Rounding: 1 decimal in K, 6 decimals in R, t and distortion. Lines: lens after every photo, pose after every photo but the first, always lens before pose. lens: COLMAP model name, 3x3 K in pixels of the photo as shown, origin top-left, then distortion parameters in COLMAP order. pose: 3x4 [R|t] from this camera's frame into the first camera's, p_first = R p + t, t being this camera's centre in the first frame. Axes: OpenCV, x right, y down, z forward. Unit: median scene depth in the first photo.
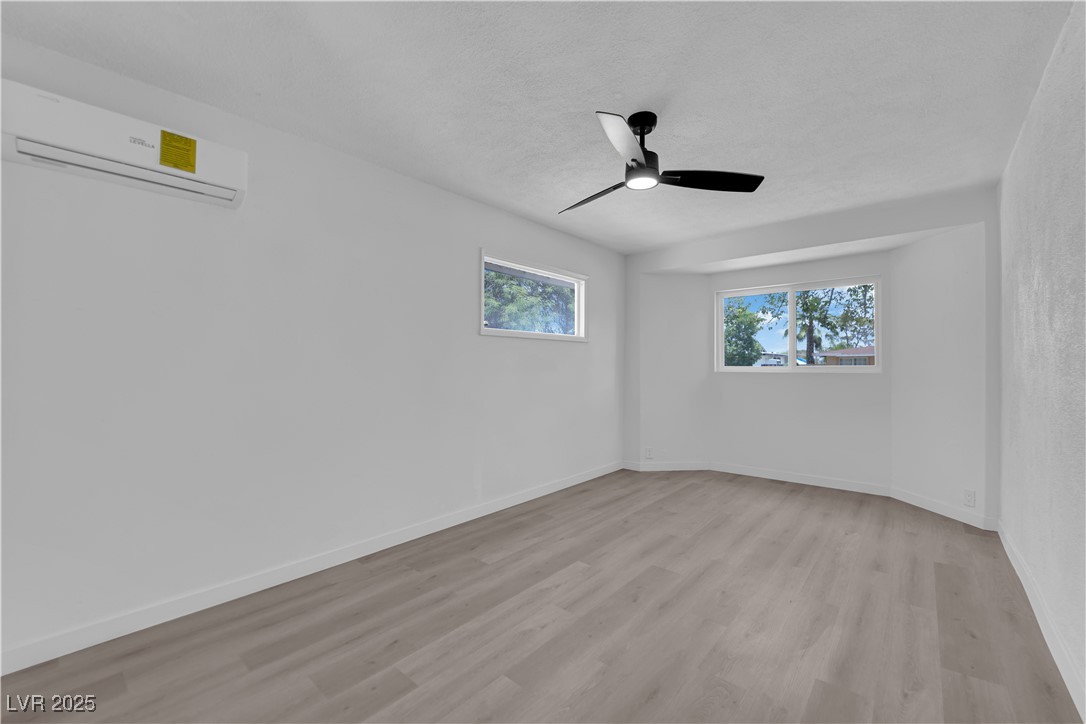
lens RADIAL K [[438.2, 0, 545.5], [0, 438.2, 363.4], [0, 0, 1]] dist [-0.004395, 0.000283]
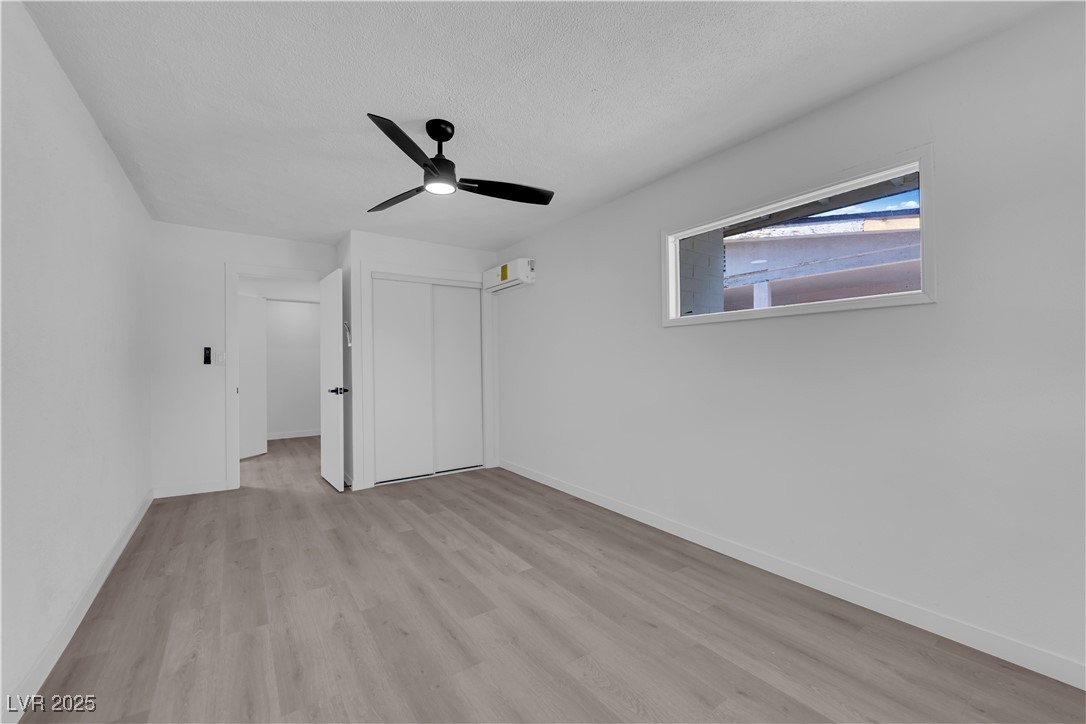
lens RADIAL K [[438.2, 0, 545.4], [0, 438.2, 363.2], [0, 0, 1]] dist [-0.004395, 0.000283]
pose [[-0.245542, -0.000432, -0.969386, 1.027262], [0.013806, 0.999897, -0.003943, 0.012174], [0.969288, -0.014352, -0.245510, 1.312683]]
